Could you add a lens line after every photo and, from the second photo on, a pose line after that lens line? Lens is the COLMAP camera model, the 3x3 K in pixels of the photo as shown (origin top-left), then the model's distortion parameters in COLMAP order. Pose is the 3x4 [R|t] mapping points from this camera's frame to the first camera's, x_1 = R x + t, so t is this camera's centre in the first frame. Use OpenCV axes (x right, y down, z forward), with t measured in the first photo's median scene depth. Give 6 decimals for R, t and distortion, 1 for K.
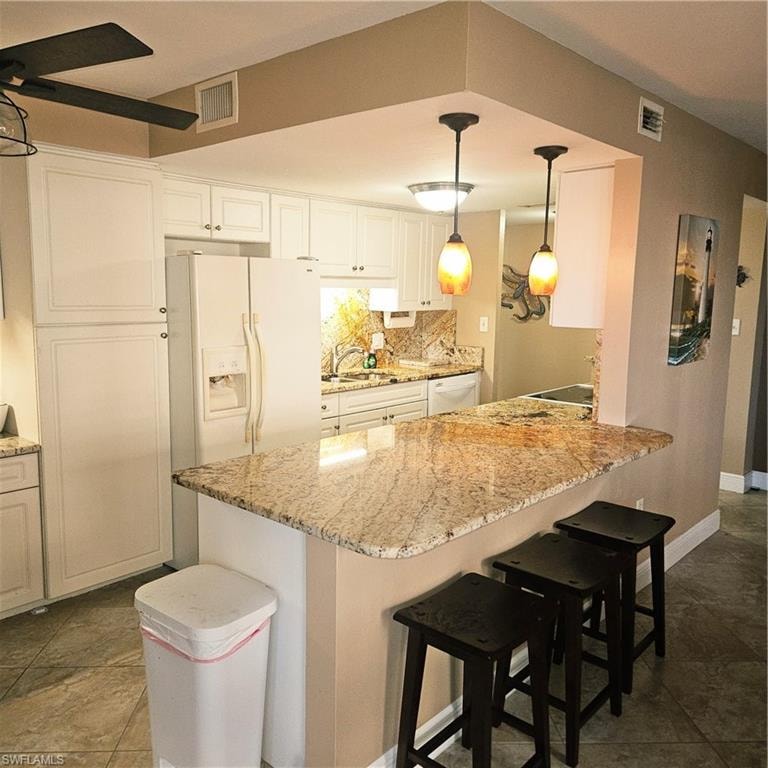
lens RADIAL K [[688.1, 0, 384.0], [0, 688.1, 369.1], [0, 0, 1]] dist [0.085540, -0.069545]
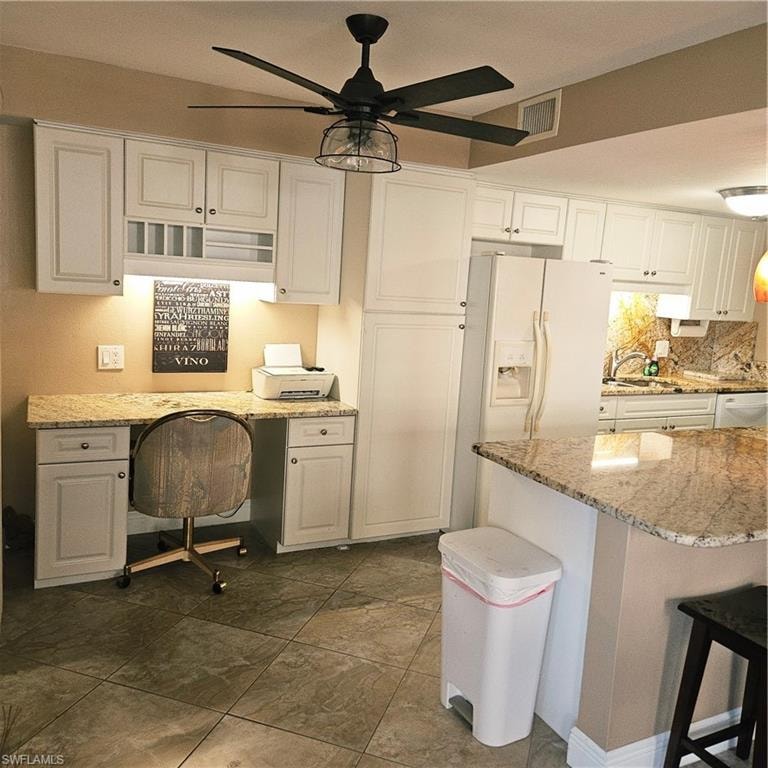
lens RADIAL K [[688.1, 0, 383.5], [0, 688.1, 366.0], [0, 0, 1]] dist [0.085540, -0.069545]
pose [[0.929045, 0.092031, -0.358337, -0.031593], [-0.094507, 0.995467, 0.010638, 0.016155], [0.357692, 0.023983, 0.933532, -0.088766]]
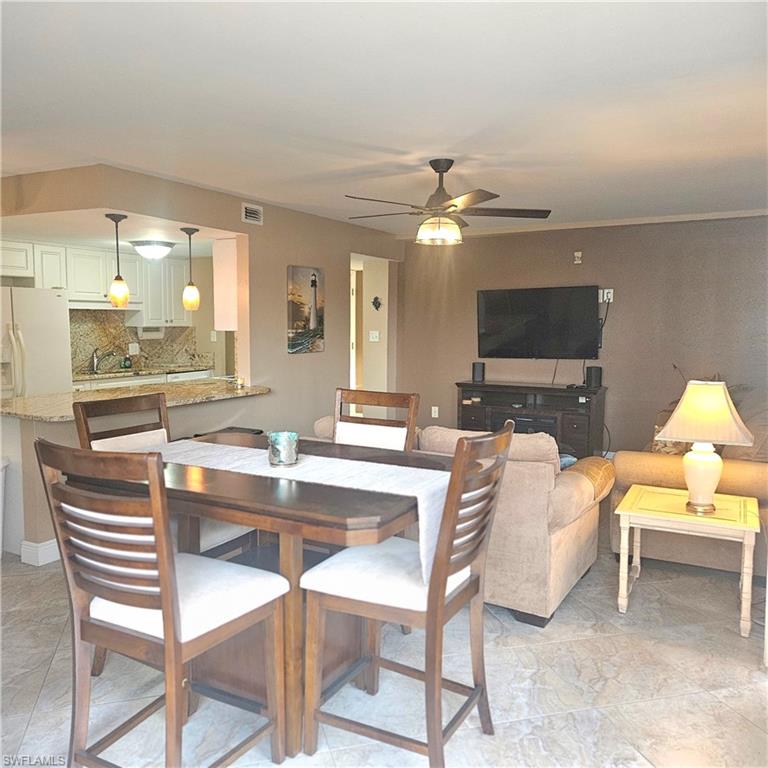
lens RADIAL K [[681.8, 0, 383.0], [0, 681.8, 380.3], [0, 0, 1]] dist [0.077663, -0.054577]
pose [[0.975737, -0.024041, 0.217624, 0.282796], [0.030305, 0.999216, -0.025489, 0.115144], [-0.216840, 0.031465, 0.975700, -0.708946]]
